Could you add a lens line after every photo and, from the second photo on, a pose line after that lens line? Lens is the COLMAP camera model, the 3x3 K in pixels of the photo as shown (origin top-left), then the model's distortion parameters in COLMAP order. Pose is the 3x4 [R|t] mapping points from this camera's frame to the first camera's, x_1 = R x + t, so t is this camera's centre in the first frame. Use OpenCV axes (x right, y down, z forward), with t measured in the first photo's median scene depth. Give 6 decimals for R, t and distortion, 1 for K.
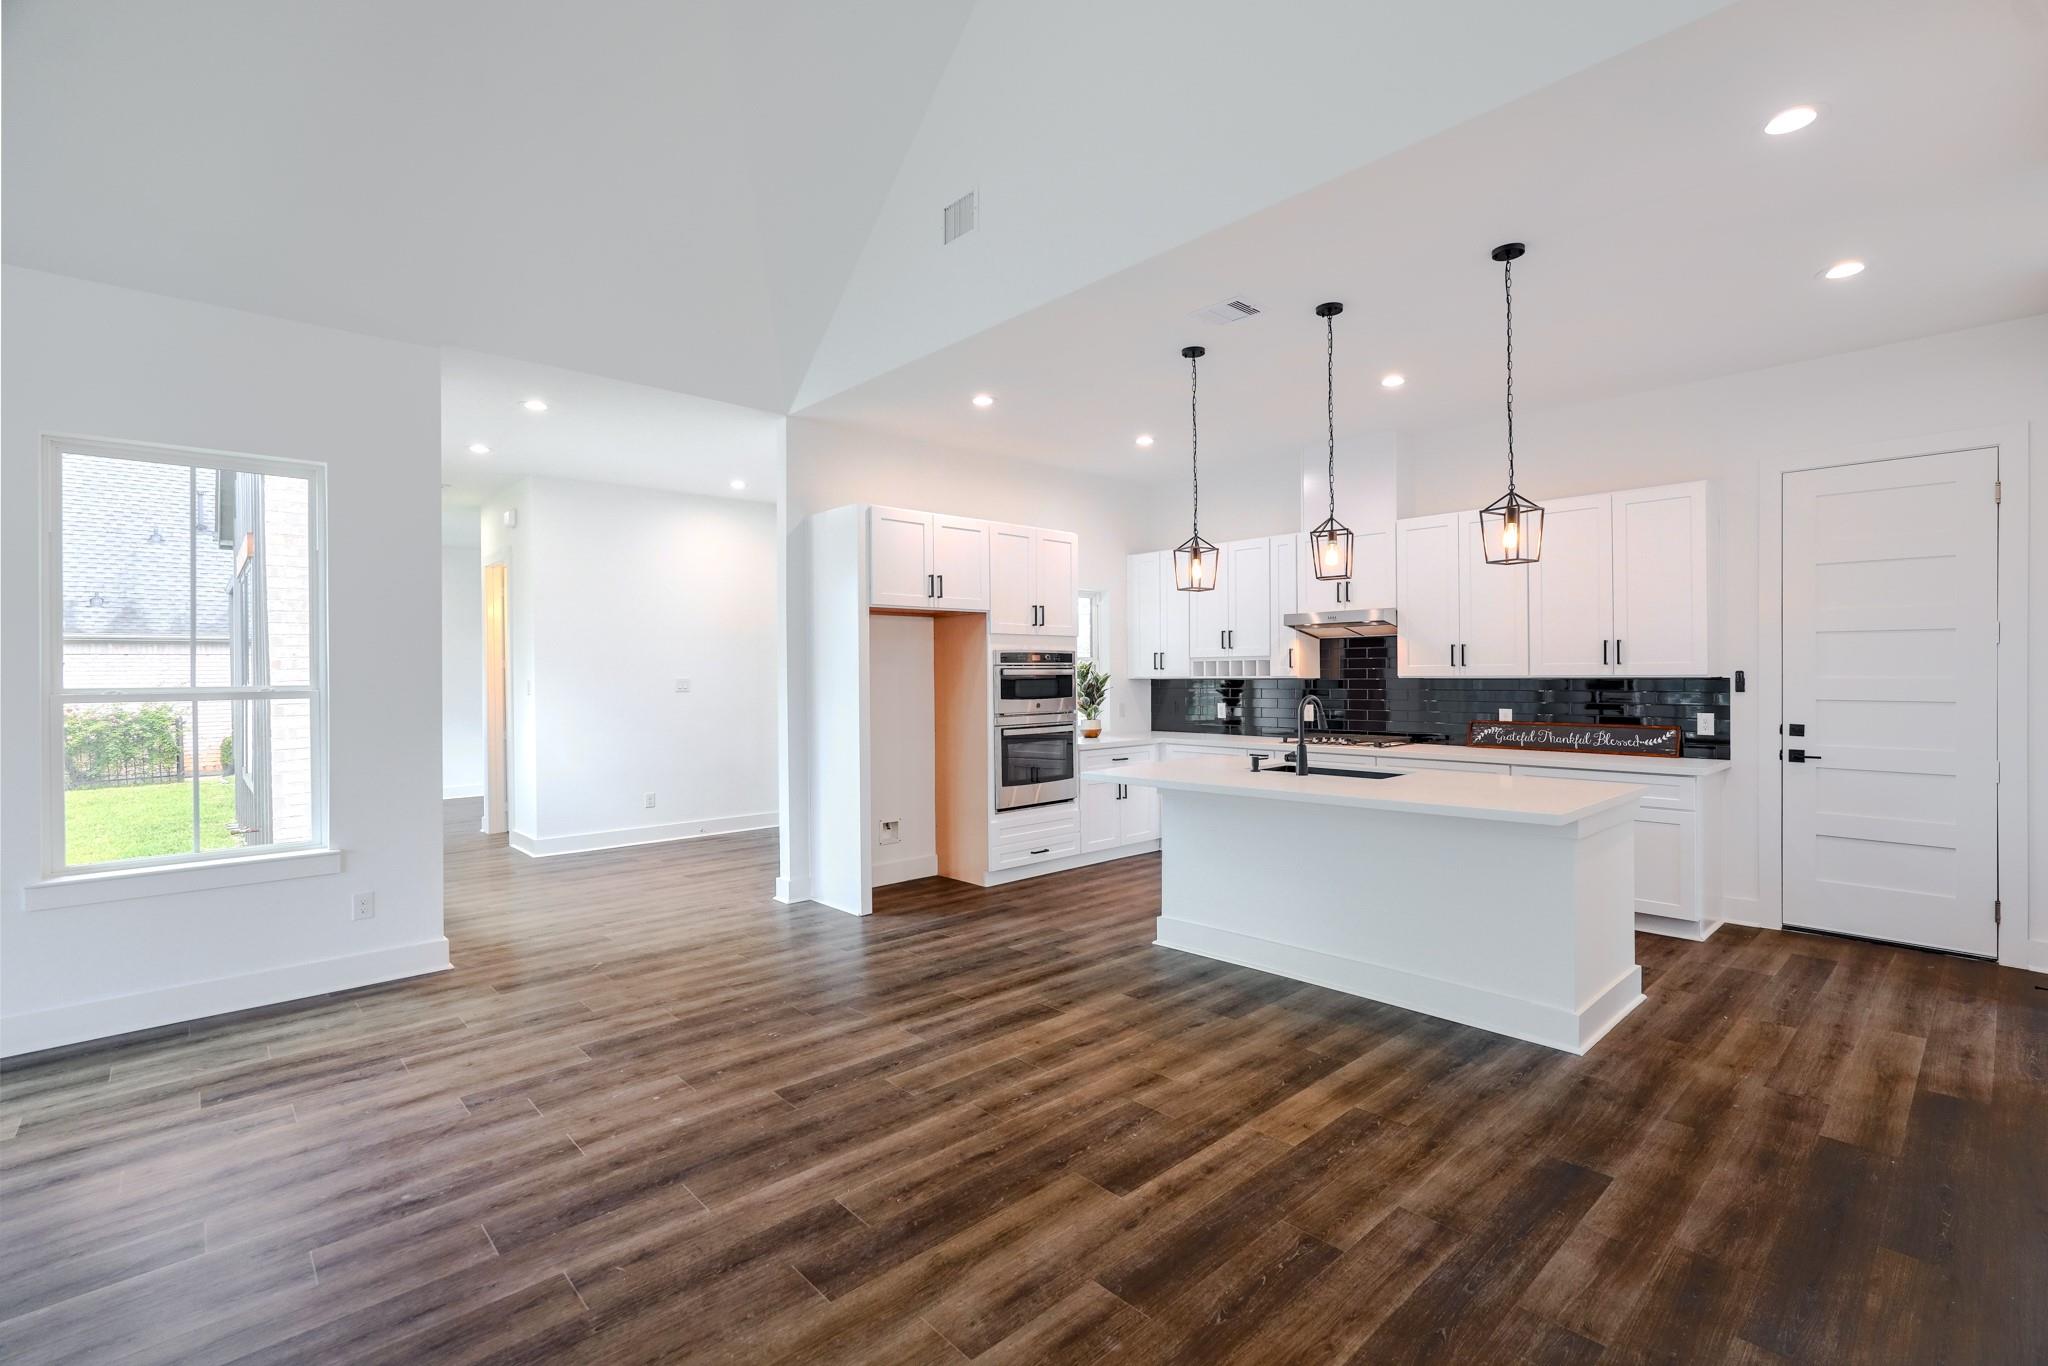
lens RADIAL K [[927.2, 0, 1055.2], [0, 927.2, 675.8], [0, 0, 1]] dist [-0.017582, 0.009582]
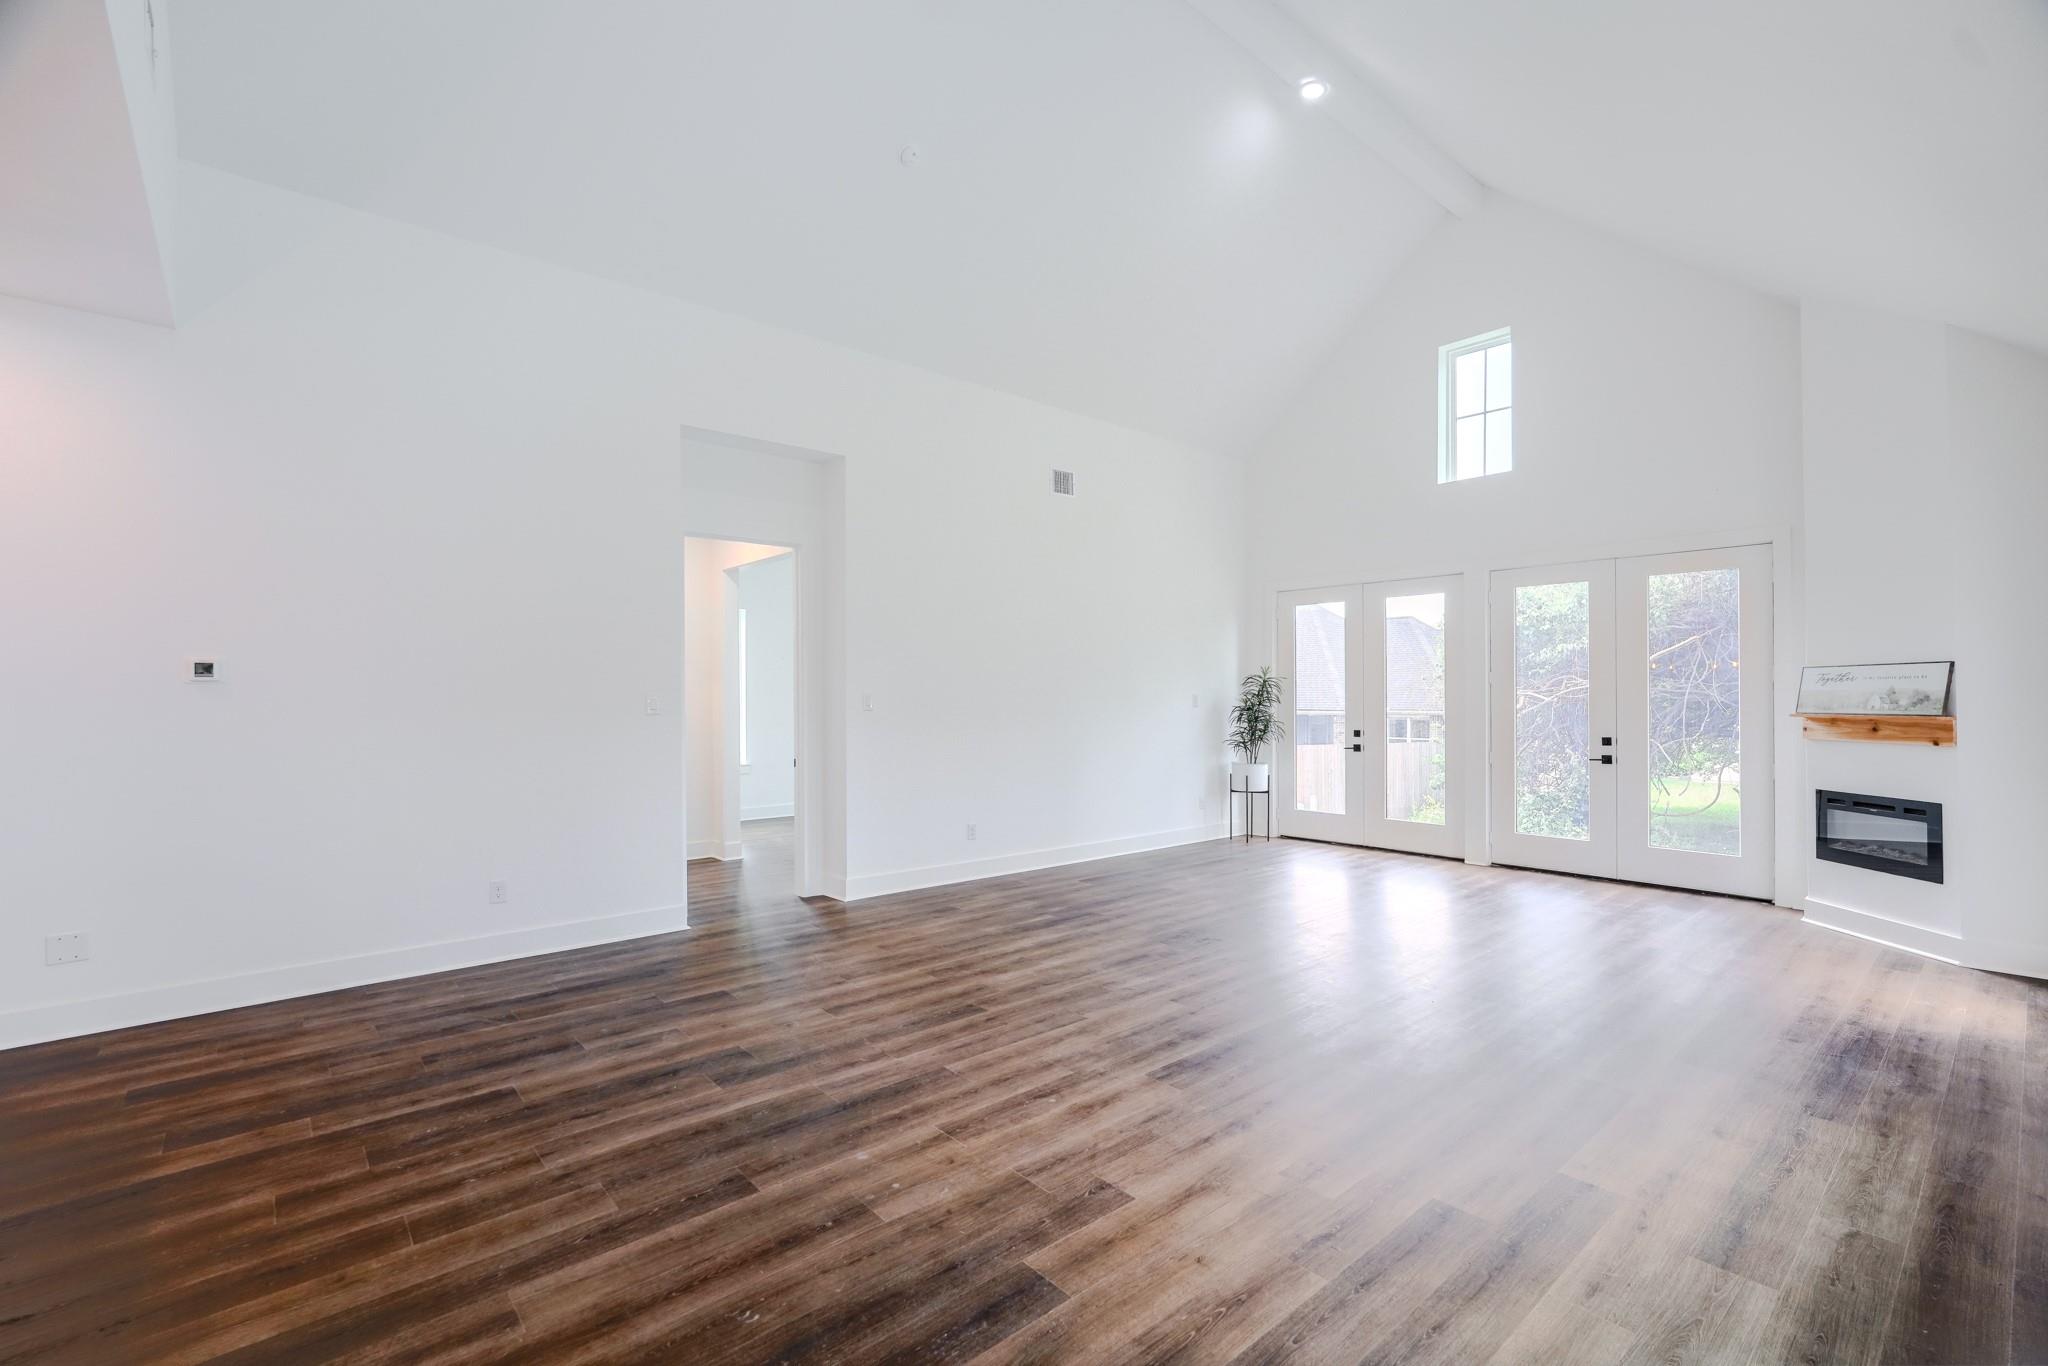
lens RADIAL K [[900.3, 0, 1023.5], [0, 900.3, 694.0], [0, 0, 1]] dist [-0.015865, 0.008458]
pose [[-0.998804, 0.011156, 0.047608, -0.386983], [0.011253, 0.999935, 0.001770, 0.000736], [-0.047585, 0.002304, -0.998865, 1.184654]]
